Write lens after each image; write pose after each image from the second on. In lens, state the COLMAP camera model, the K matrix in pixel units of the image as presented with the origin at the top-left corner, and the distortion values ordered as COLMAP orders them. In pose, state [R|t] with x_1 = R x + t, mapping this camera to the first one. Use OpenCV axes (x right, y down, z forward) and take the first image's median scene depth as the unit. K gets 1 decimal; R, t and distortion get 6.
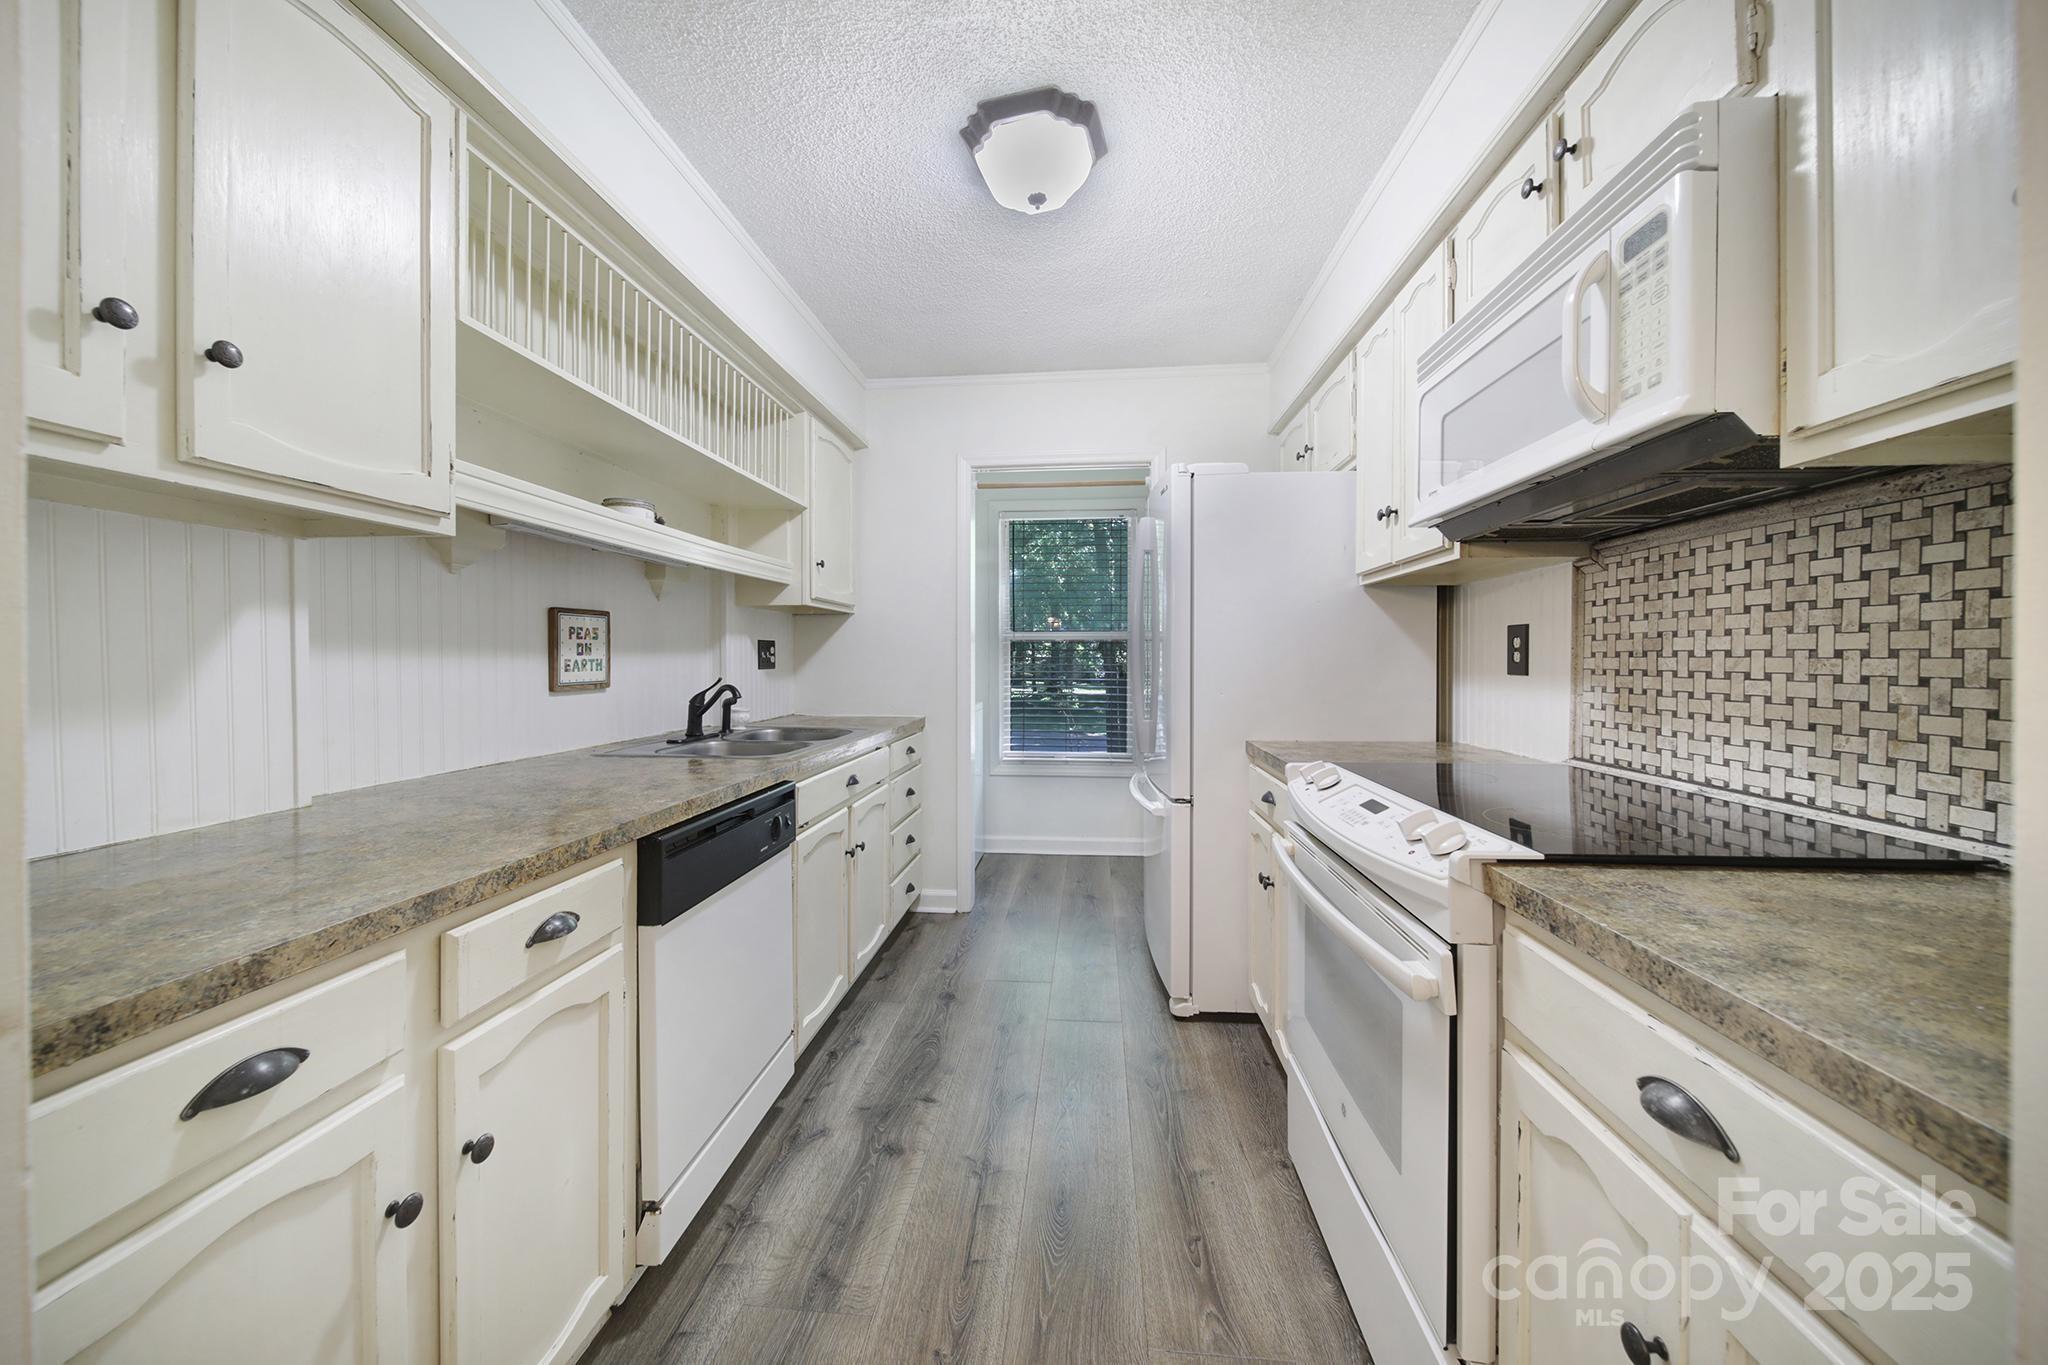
lens RADIAL K [[714.2, 0, 1020.8], [0, 714.2, 657.3], [0, 0, 1]] dist [-0.002432, -0.000353]
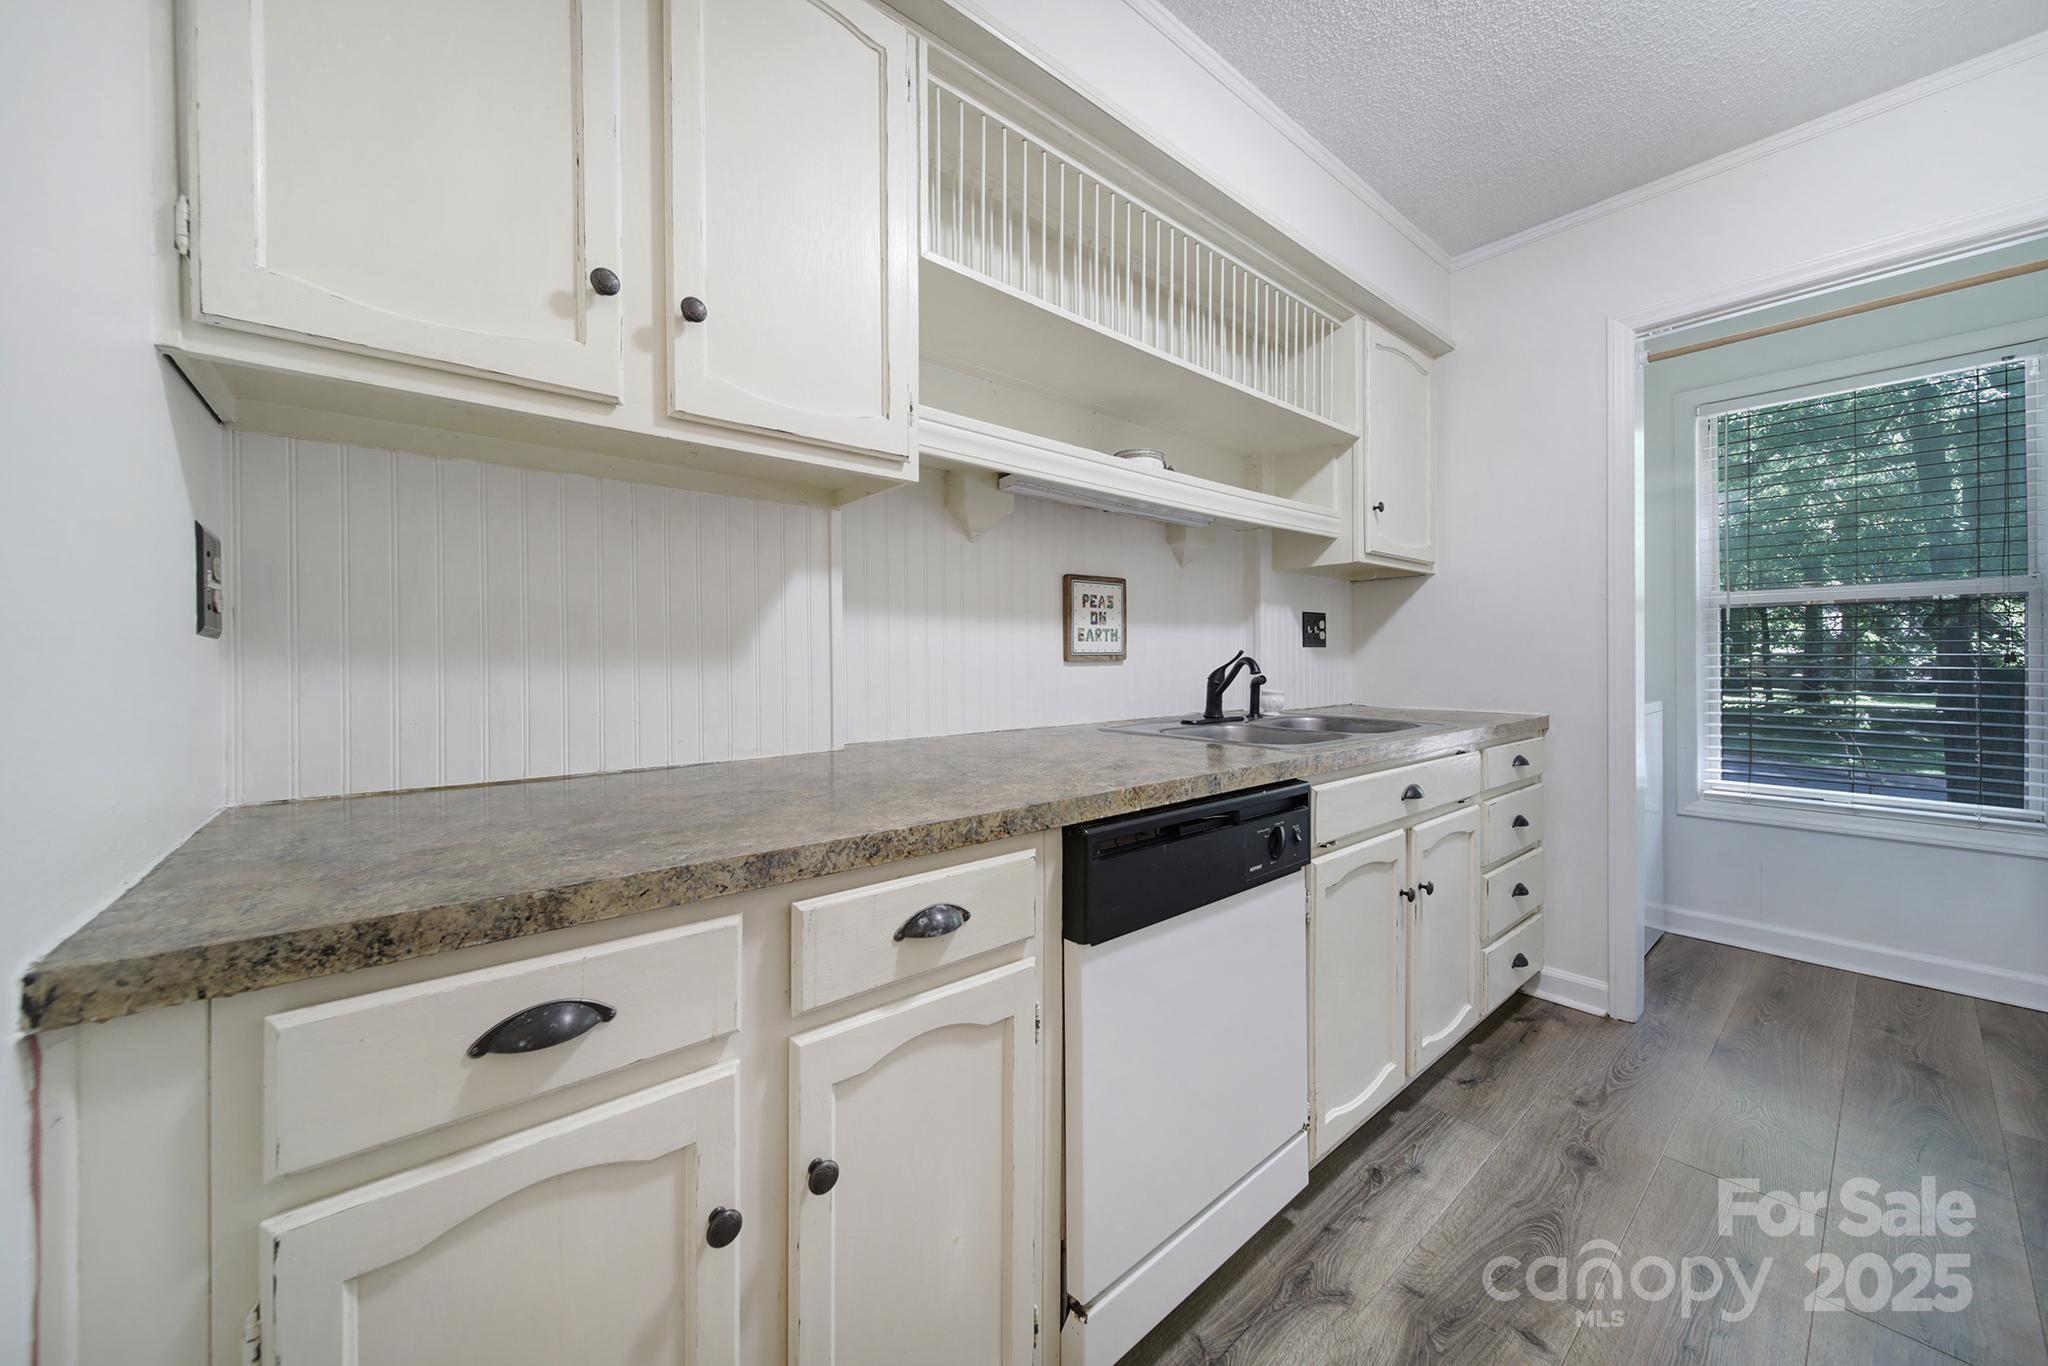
lens RADIAL K [[725.4, 0, 1020.1], [0, 725.4, 659.0], [0, 0, 1]] dist [0.000786, -0.003227]
pose [[0.708565, -0.002221, -0.705642, -0.004328], [0.005889, 0.999979, 0.002766, 0.042122], [0.705621, -0.006115, 0.708563, 0.254694]]
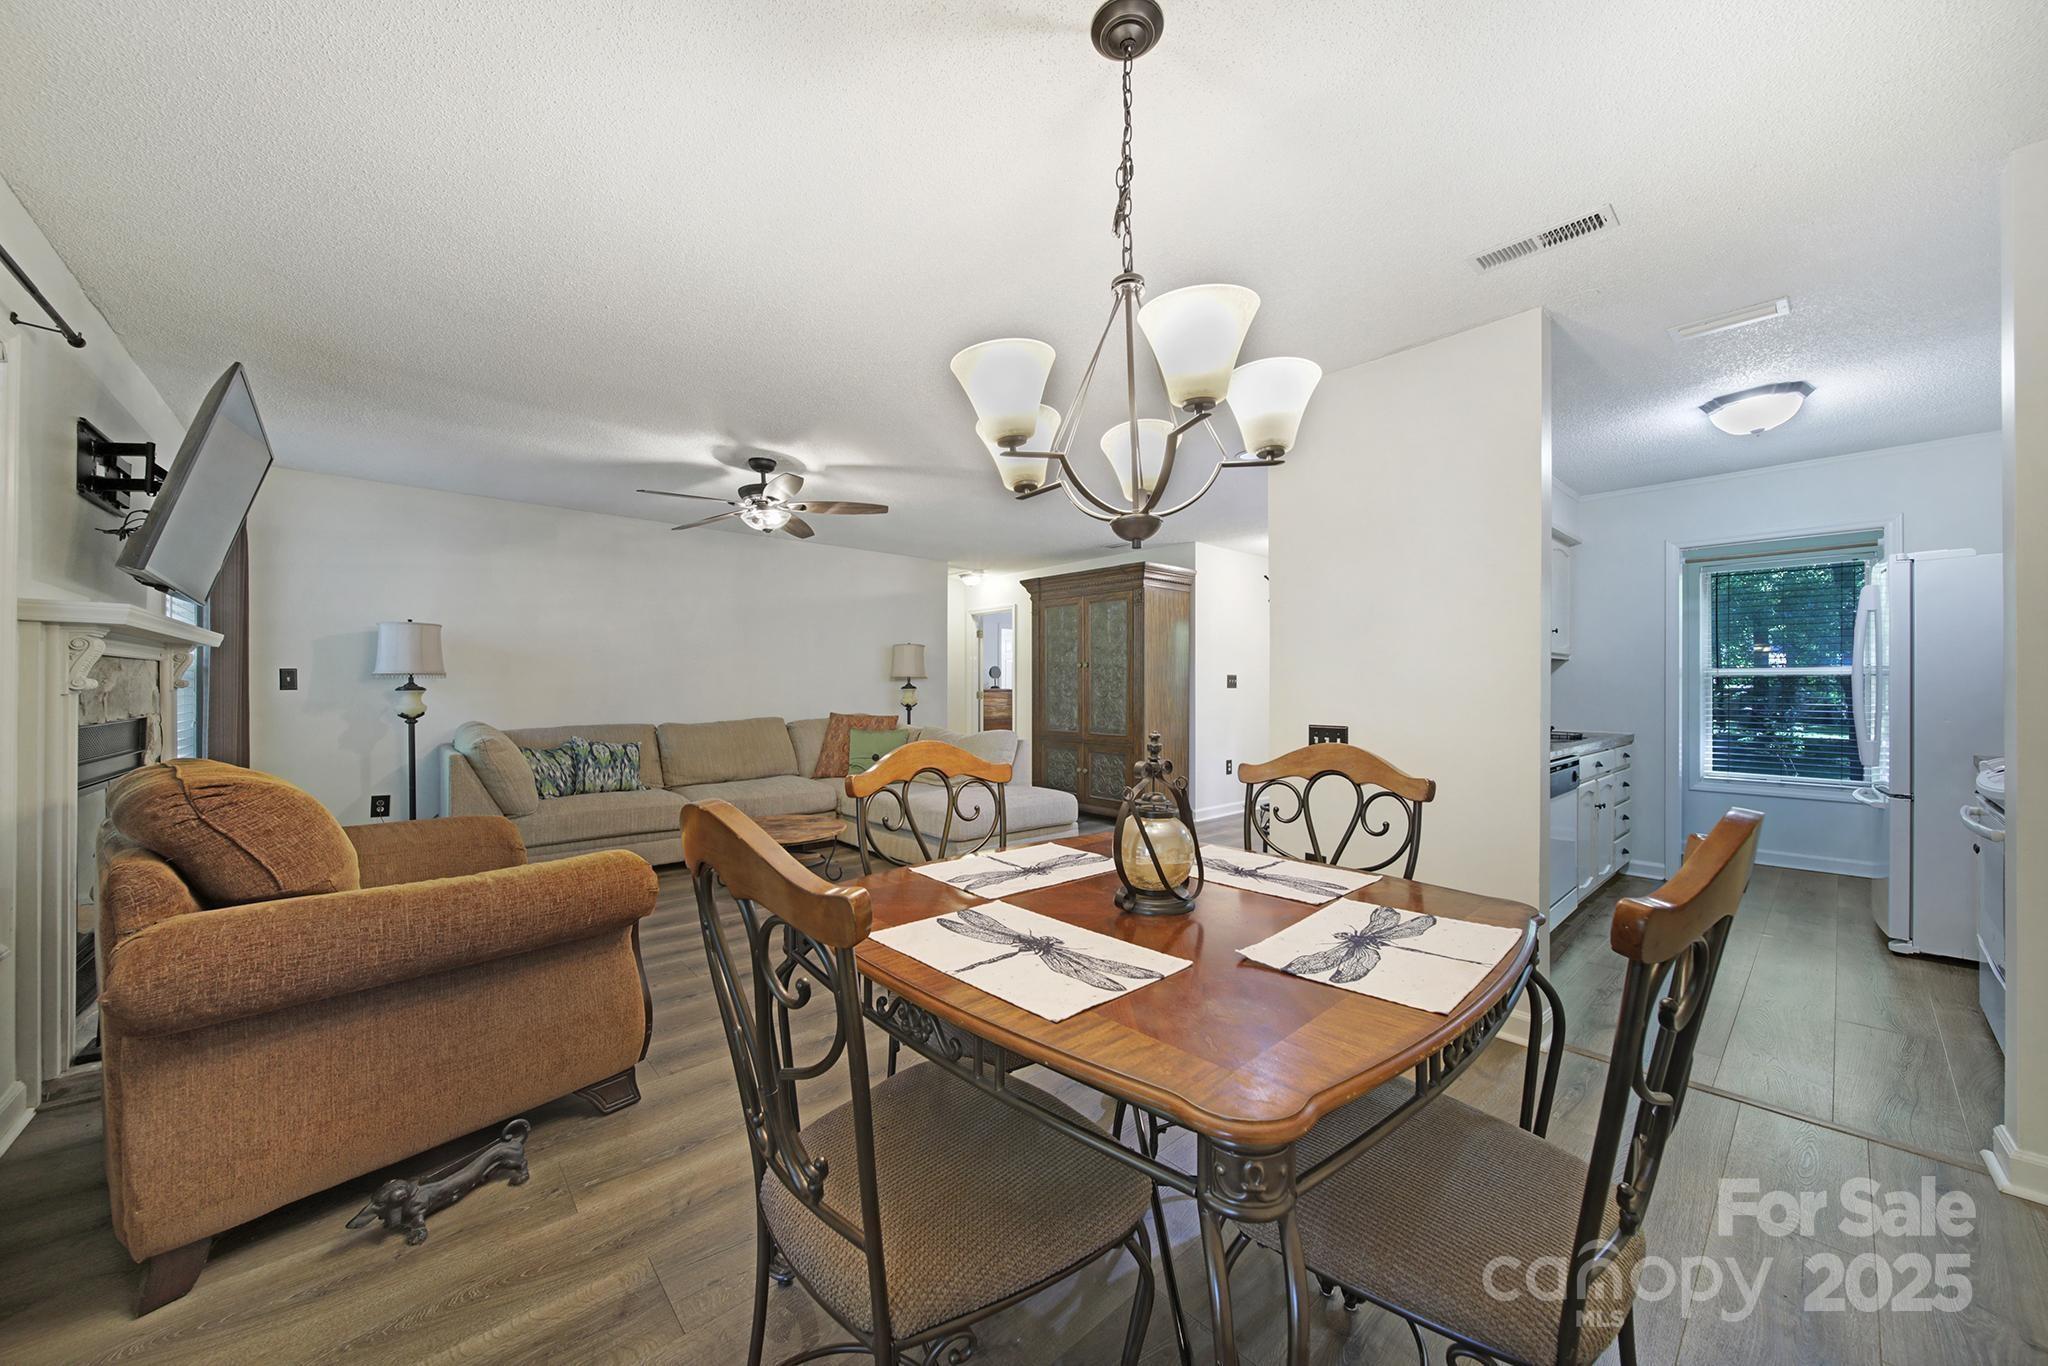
lens RADIAL K [[726.9, 0, 1024.0], [0, 726.9, 683.0], [0, 0, 1]] dist [-0.002219, -0.000330]
pose [[0.736935, 0.001935, -0.675960, -0.092273], [-0.004440, 0.999988, -0.001978, -0.010647], [0.675949, 0.004459, 0.736935, -1.368864]]
